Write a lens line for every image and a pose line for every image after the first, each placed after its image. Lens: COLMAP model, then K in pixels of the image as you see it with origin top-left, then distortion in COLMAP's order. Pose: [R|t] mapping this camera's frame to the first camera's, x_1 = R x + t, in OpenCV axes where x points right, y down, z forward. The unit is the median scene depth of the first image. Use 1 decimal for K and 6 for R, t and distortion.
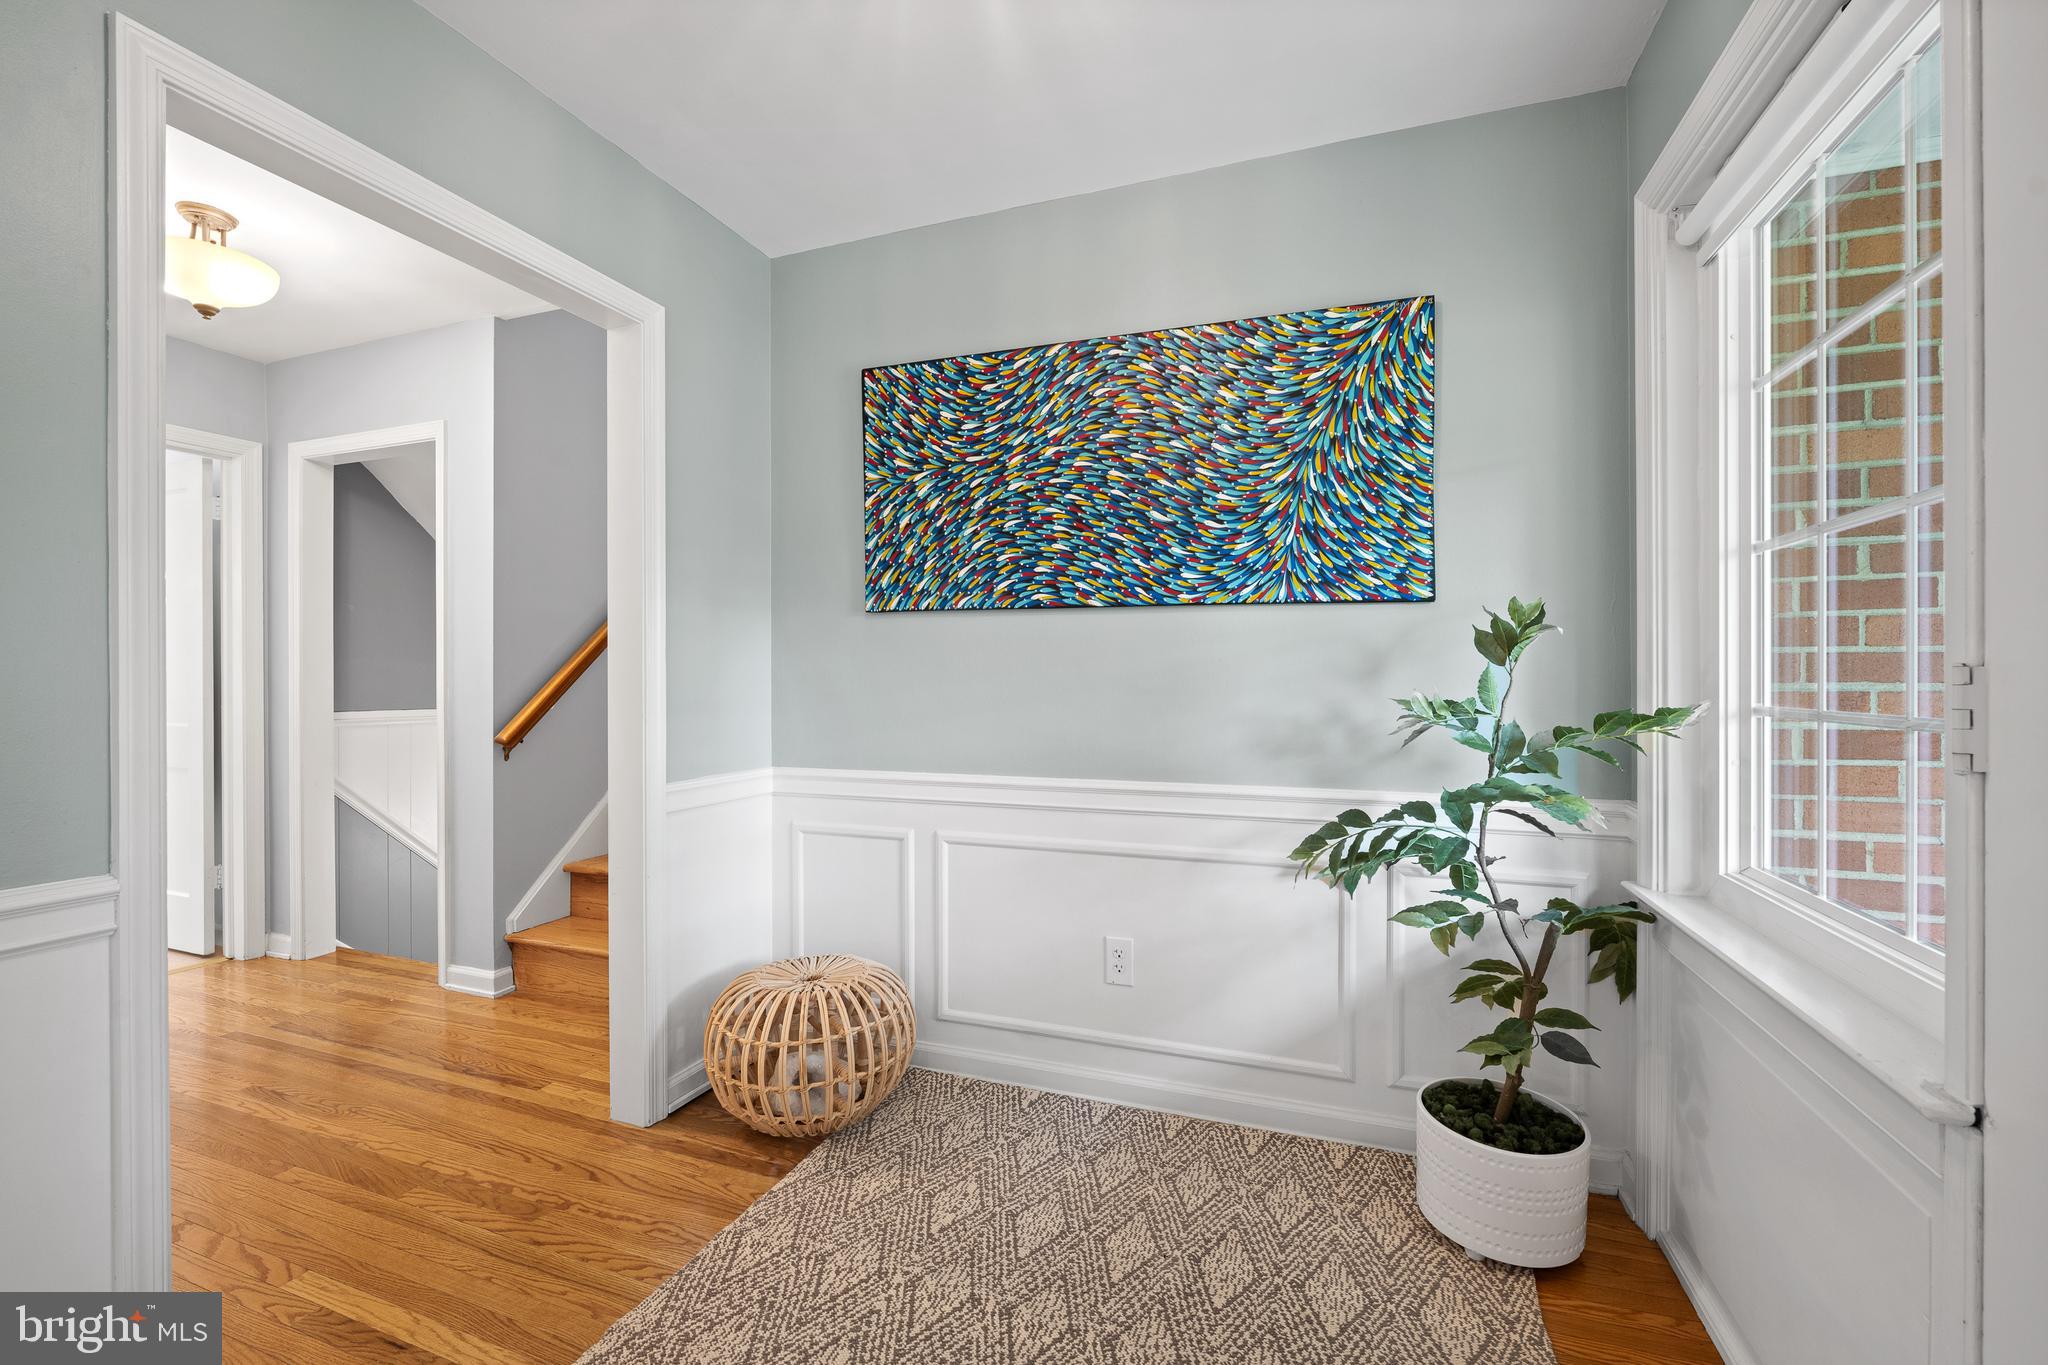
lens RADIAL K [[845.8, 0, 1024.0], [0, 845.8, 682.5], [0, 0, 1]] dist [-0.003442, 0.000181]
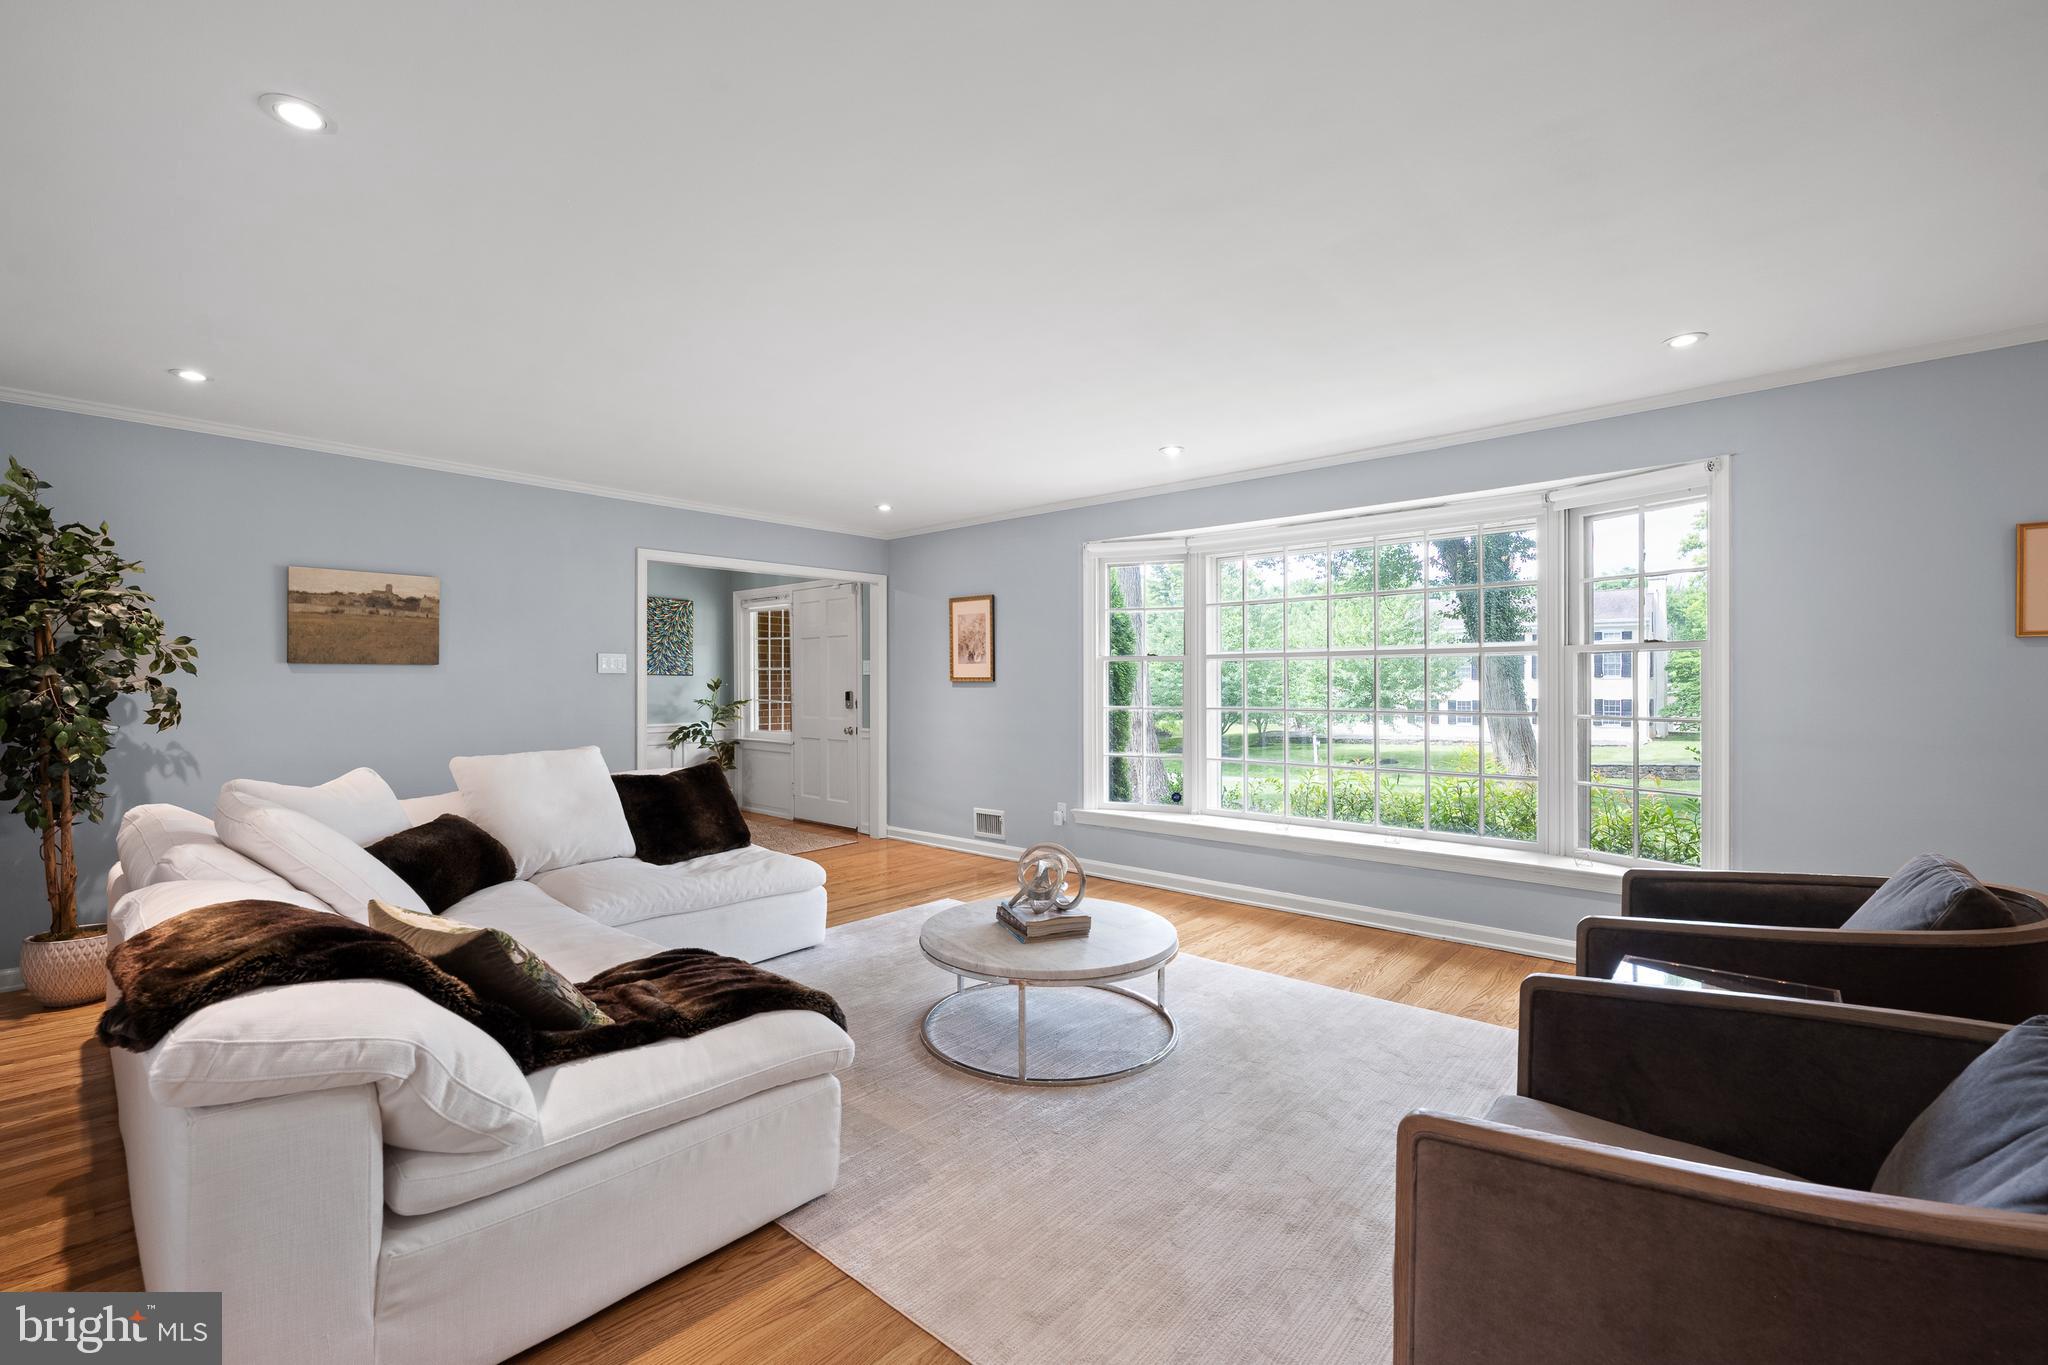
lens RADIAL K [[864.5, 0, 1024.0], [0, 864.5, 682.5], [0, 0, 1]] dist [0.002414, 0.000436]
pose [[0.353492, -0.000052, 0.935437, -2.541349], [0.006553, 0.999976, -0.002421, -0.037056], [-0.935414, 0.006985, 0.353484, -1.757889]]
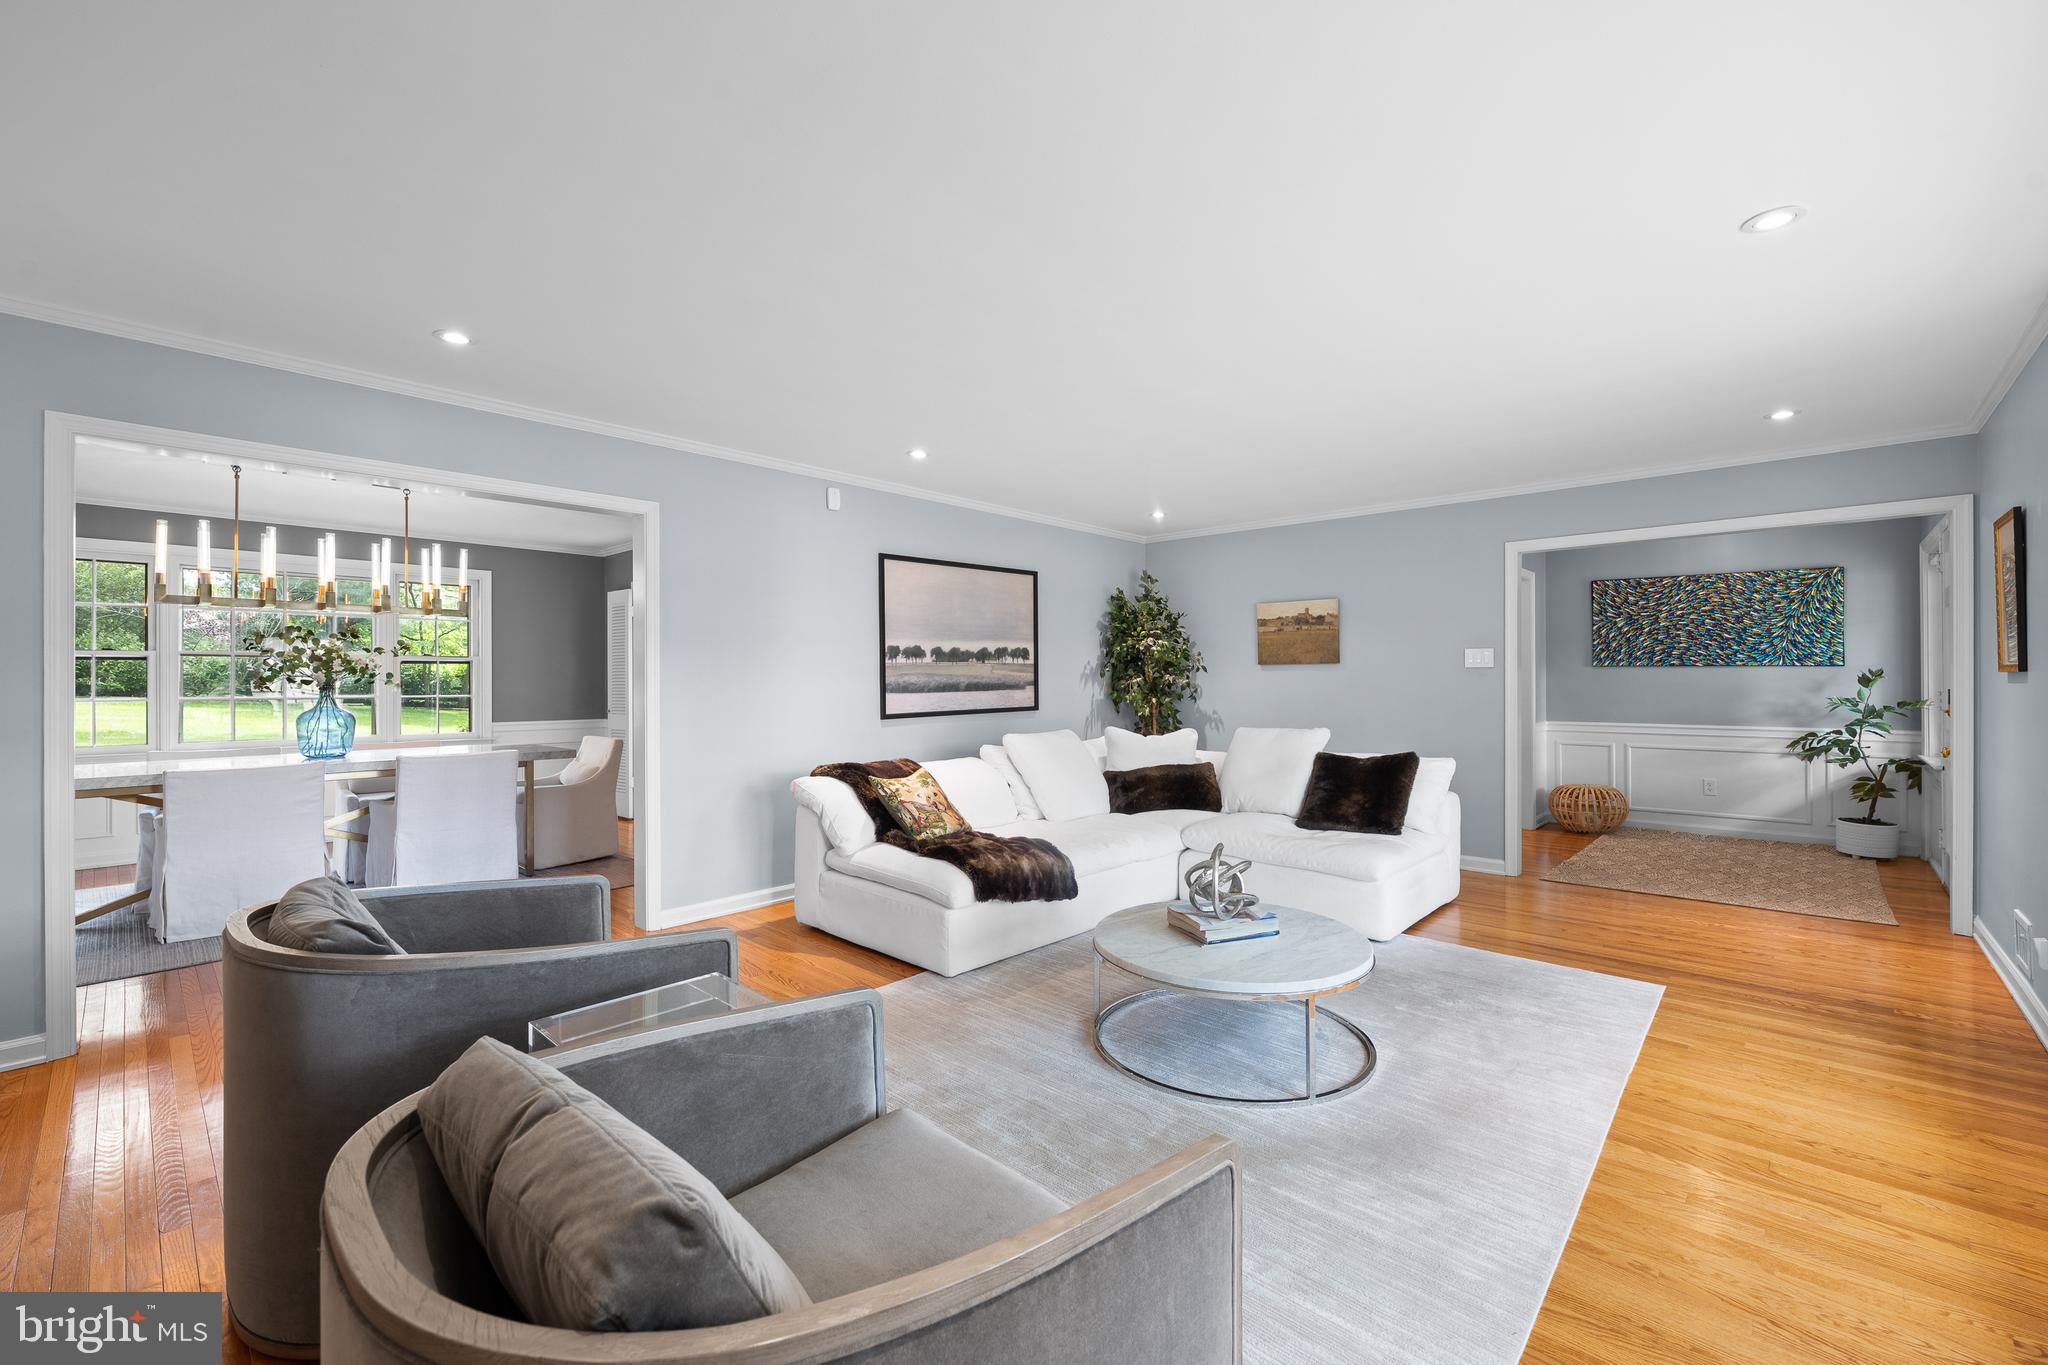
lens RADIAL K [[845.8, 0, 1024.0], [0, 845.8, 682.5], [0, 0, 1]] dist [-0.003442, 0.000181]
pose [[0.928033, -0.000667, -0.372496, -1.012013], [0.000051, 0.999999, -0.001664, -0.027536], [0.372497, 0.001525, 0.928032, -2.624147]]
